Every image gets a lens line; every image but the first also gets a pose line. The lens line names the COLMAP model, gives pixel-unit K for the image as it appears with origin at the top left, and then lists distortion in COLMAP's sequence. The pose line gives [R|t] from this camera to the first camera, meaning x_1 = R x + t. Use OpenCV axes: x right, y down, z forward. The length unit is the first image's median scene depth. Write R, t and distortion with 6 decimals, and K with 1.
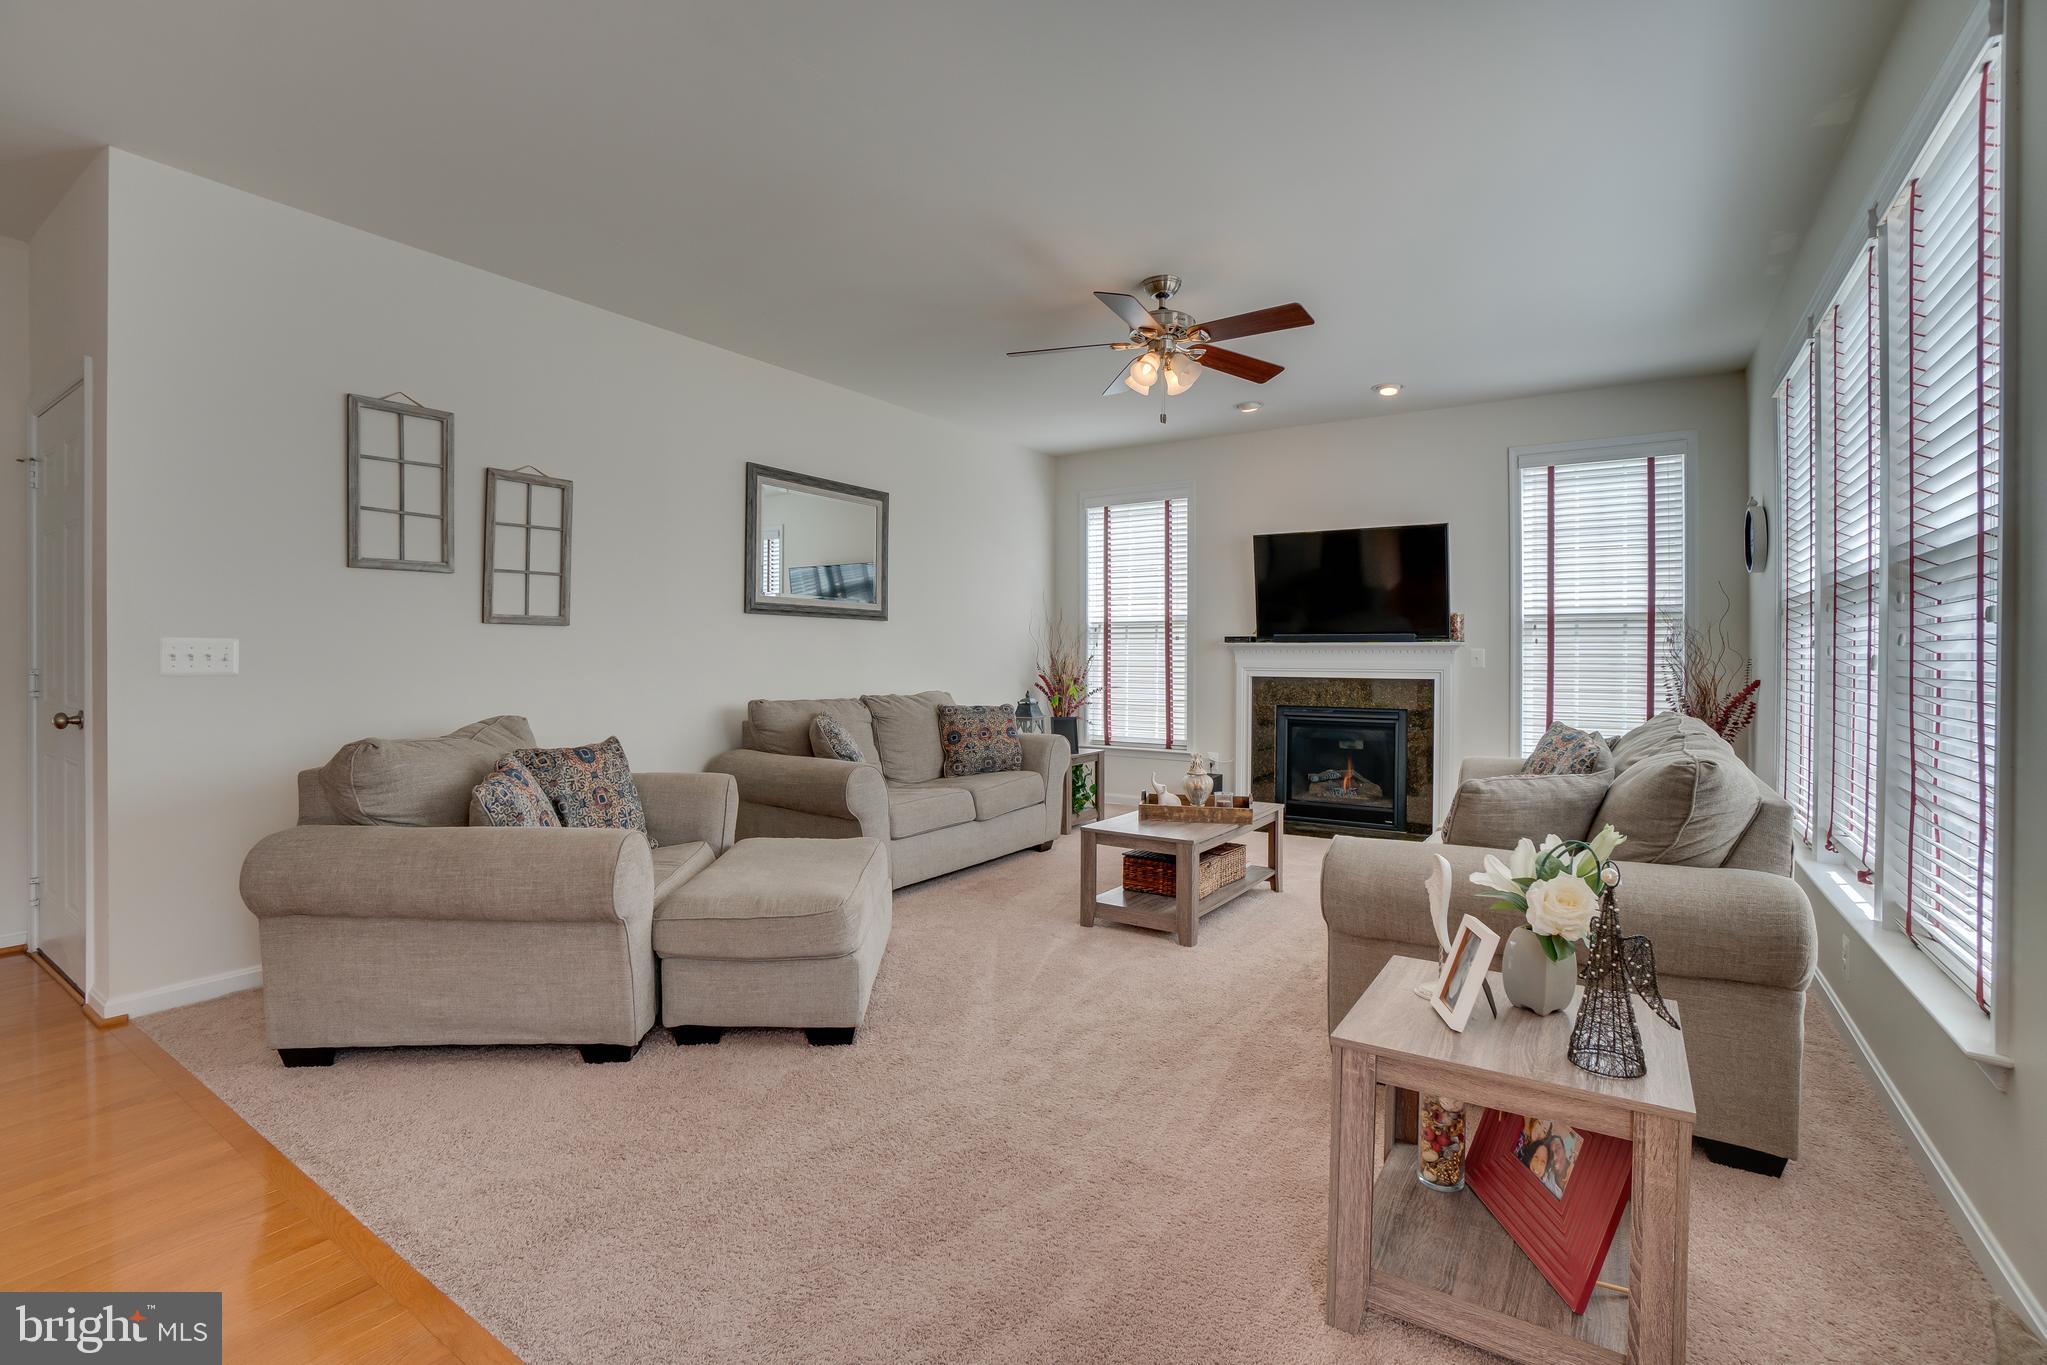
lens RADIAL K [[922.2, 0, 1012.6], [0, 922.2, 659.5], [0, 0, 1]] dist [-0.064474, 0.021529]
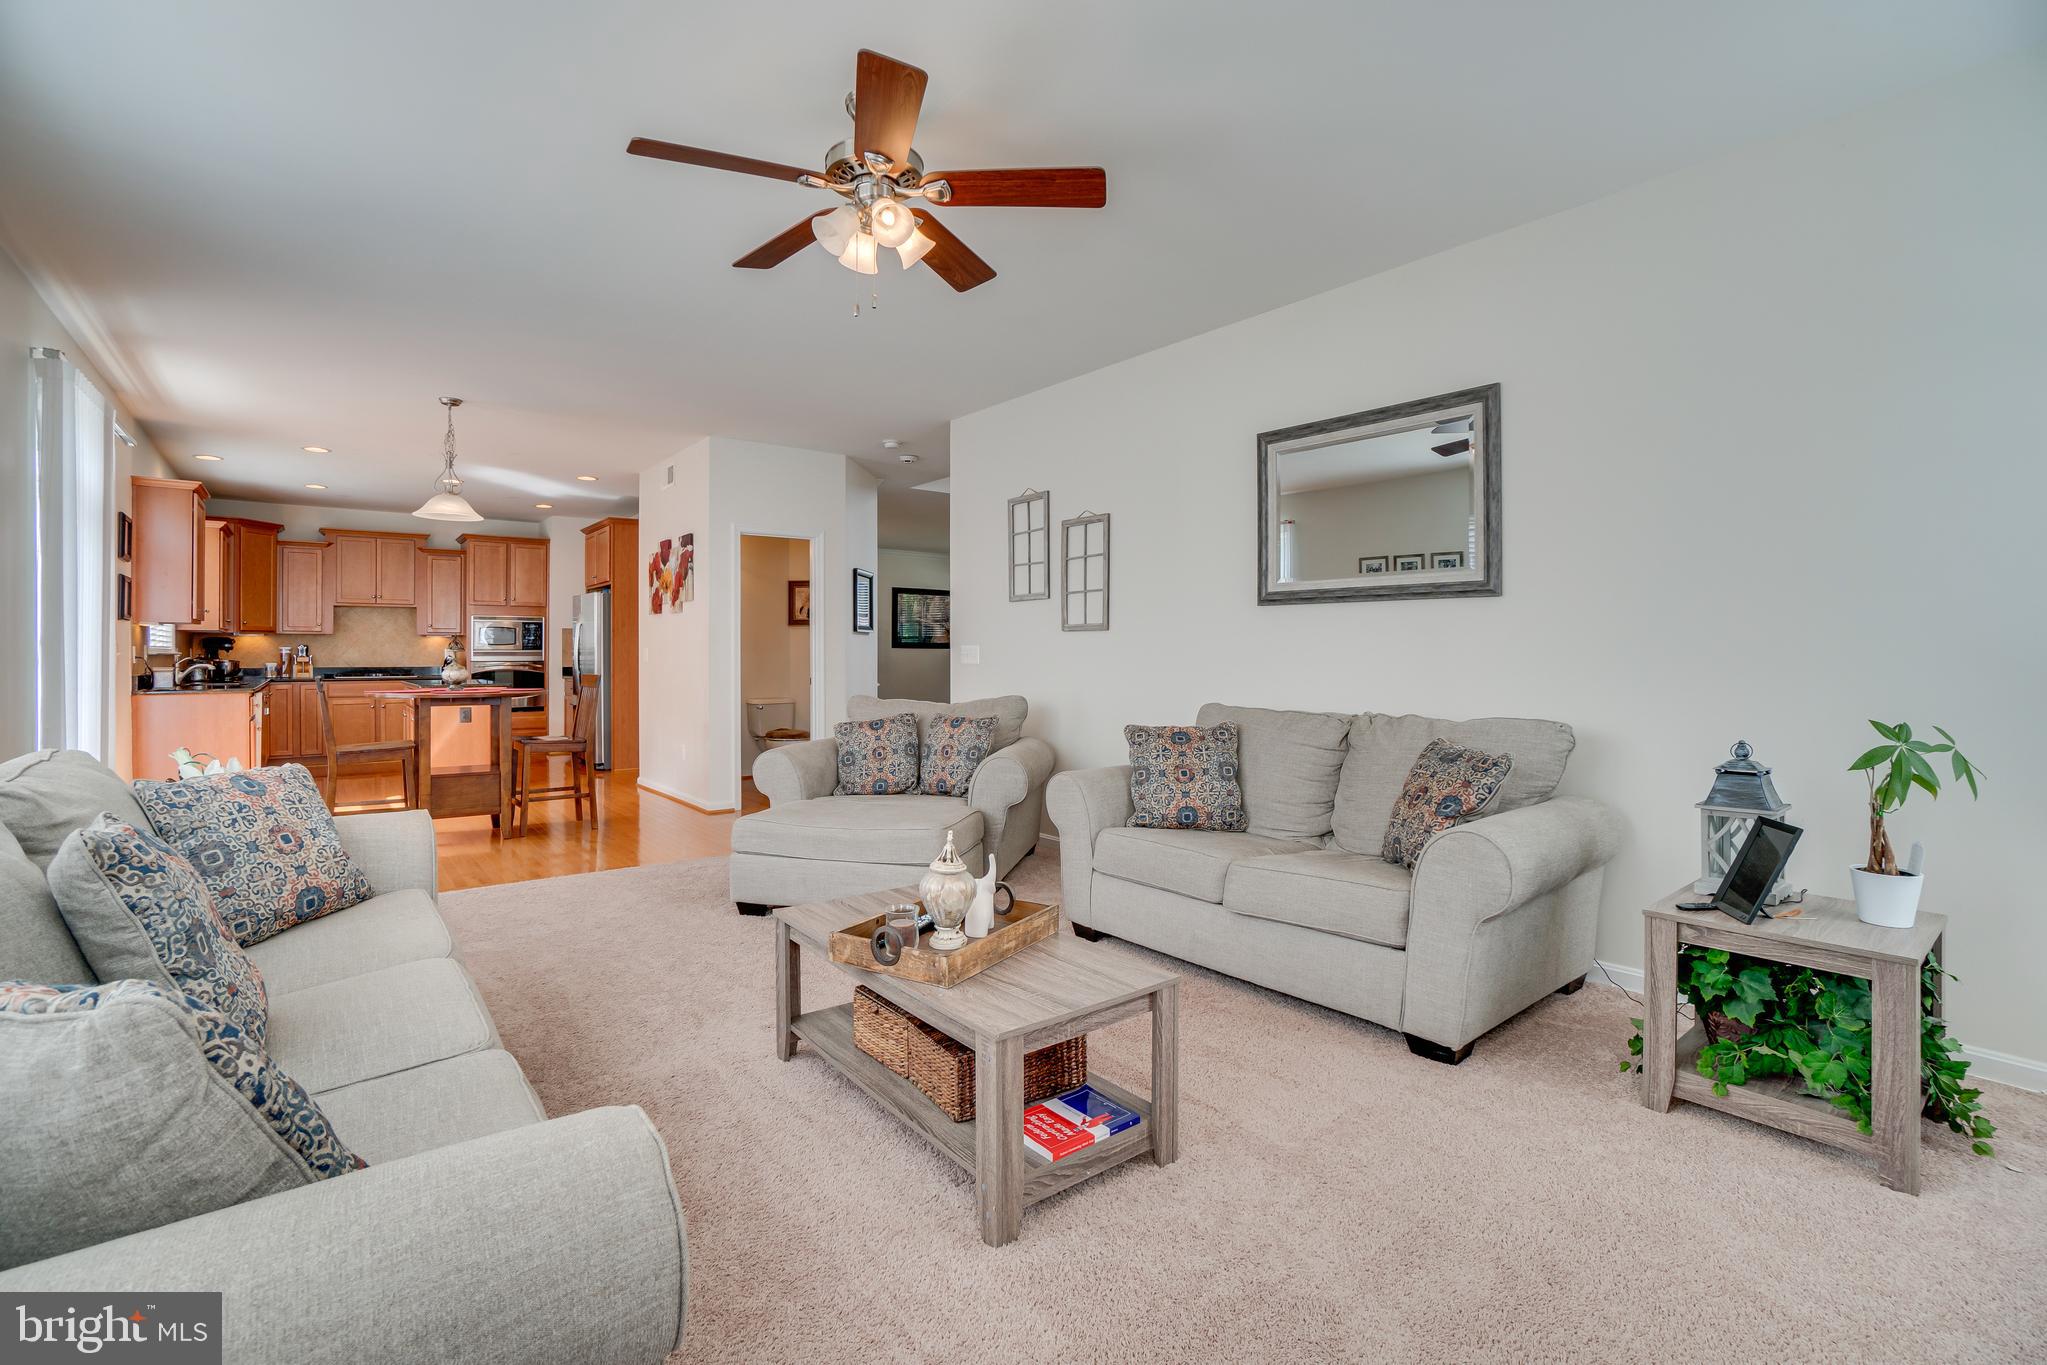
lens RADIAL K [[912.5, 0, 1012.4], [0, 912.5, 658.1], [0, 0, 1]] dist [-0.060077, 0.023650]
pose [[-0.301355, 0.004266, -0.953502, 0.637155], [-0.003607, 0.999978, 0.005614, -0.004976], [0.953505, 0.005131, -0.301333, 1.081293]]
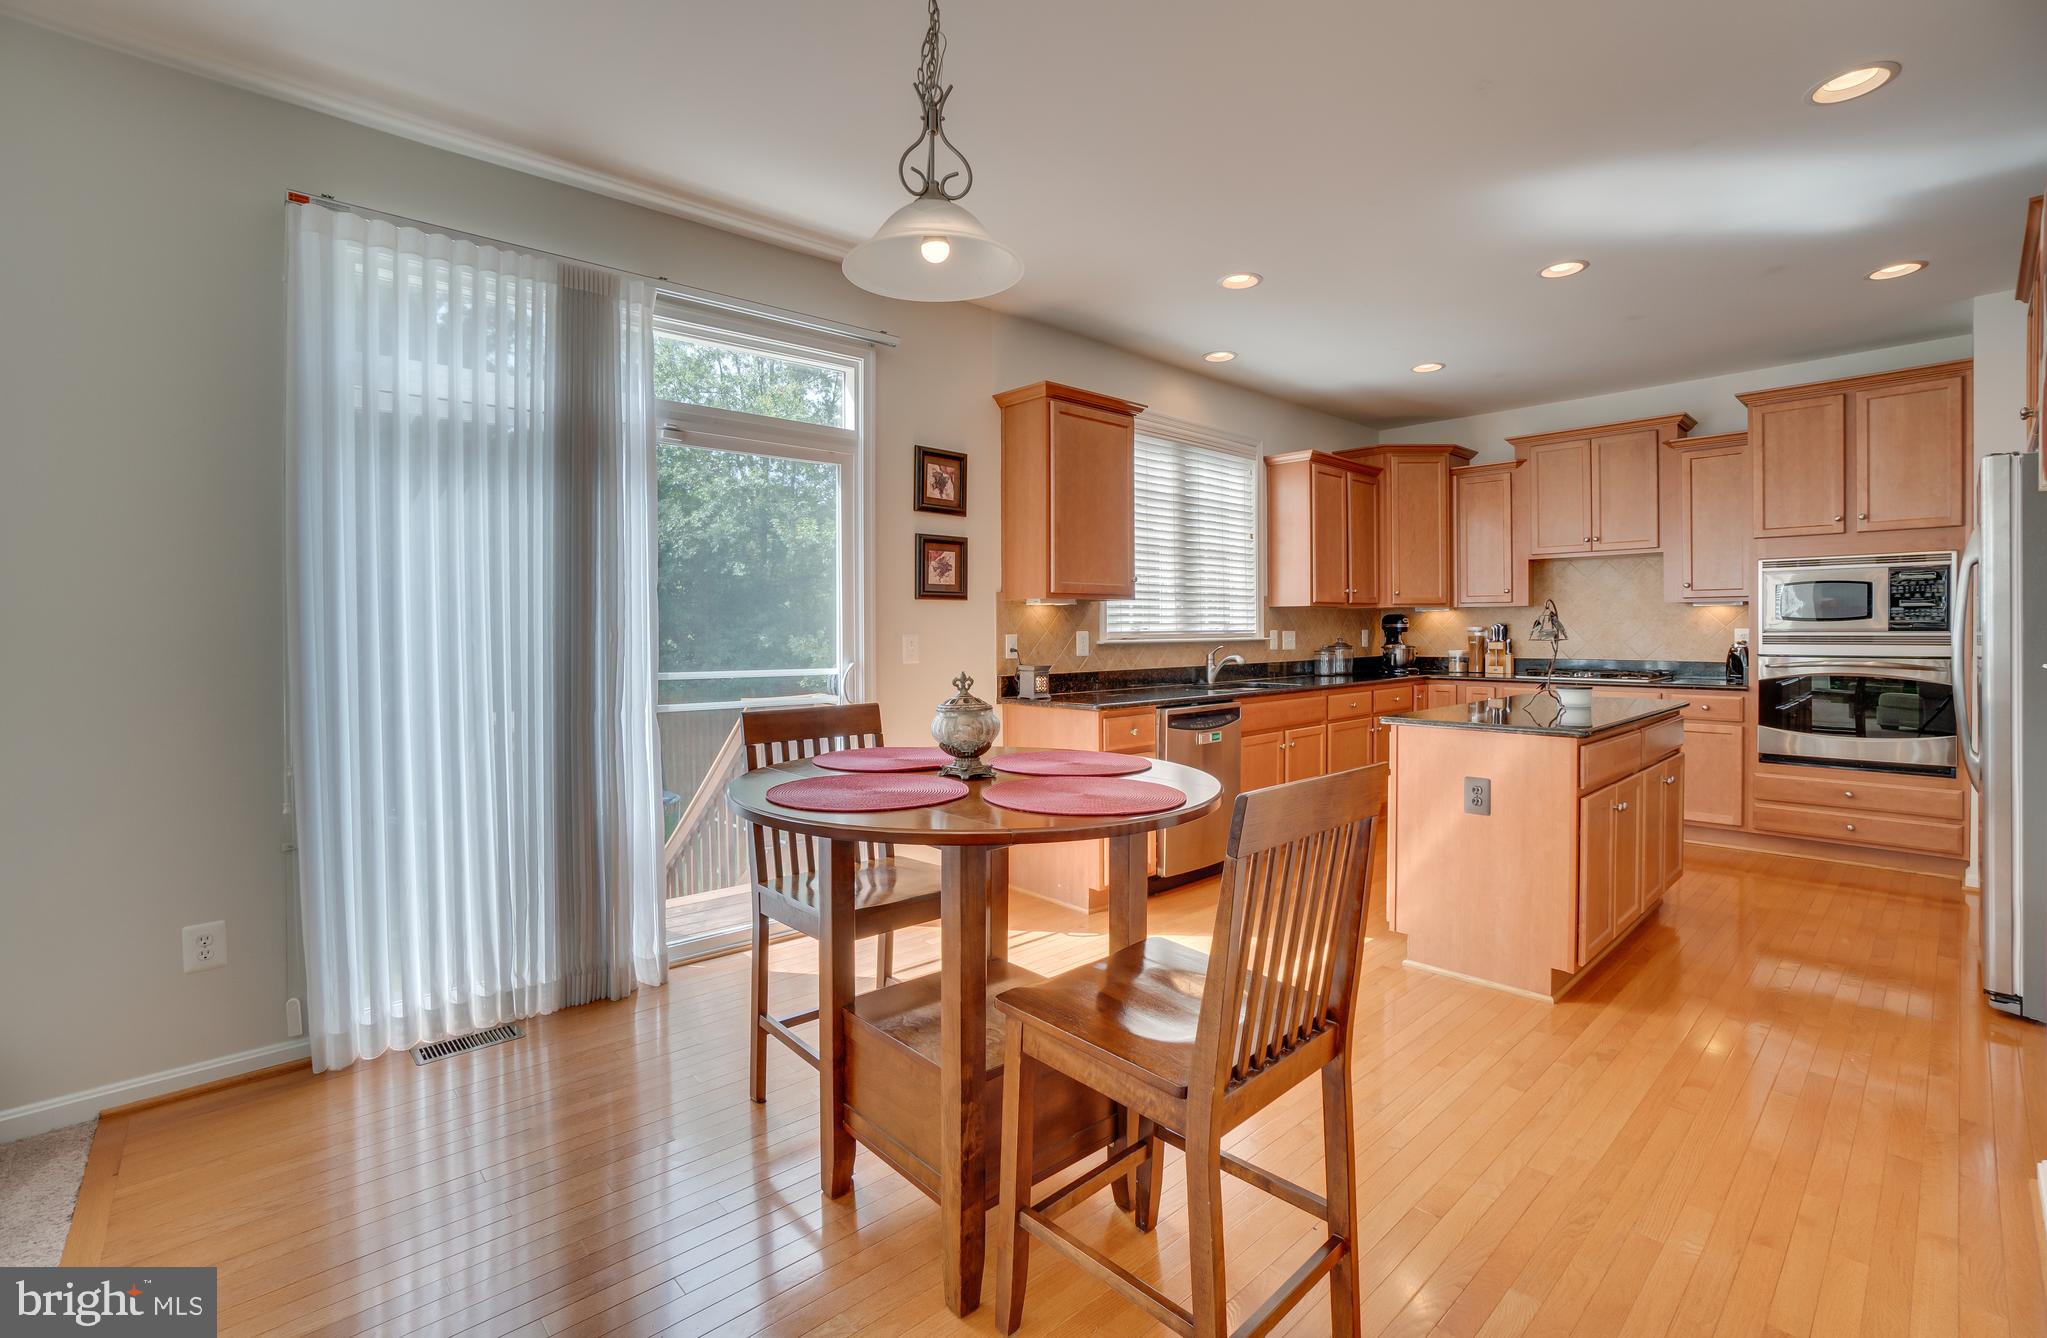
lens RADIAL K [[909.7, 0, 1013.2], [0, 909.7, 644.4], [0, 0, 1]] dist [-0.064183, 0.024663]
pose [[-0.971804, 0.000950, 0.235790, -0.409845], [0.006487, 0.999721, 0.022706, -0.021660], [-0.235703, 0.023595, -0.971539, 0.398728]]
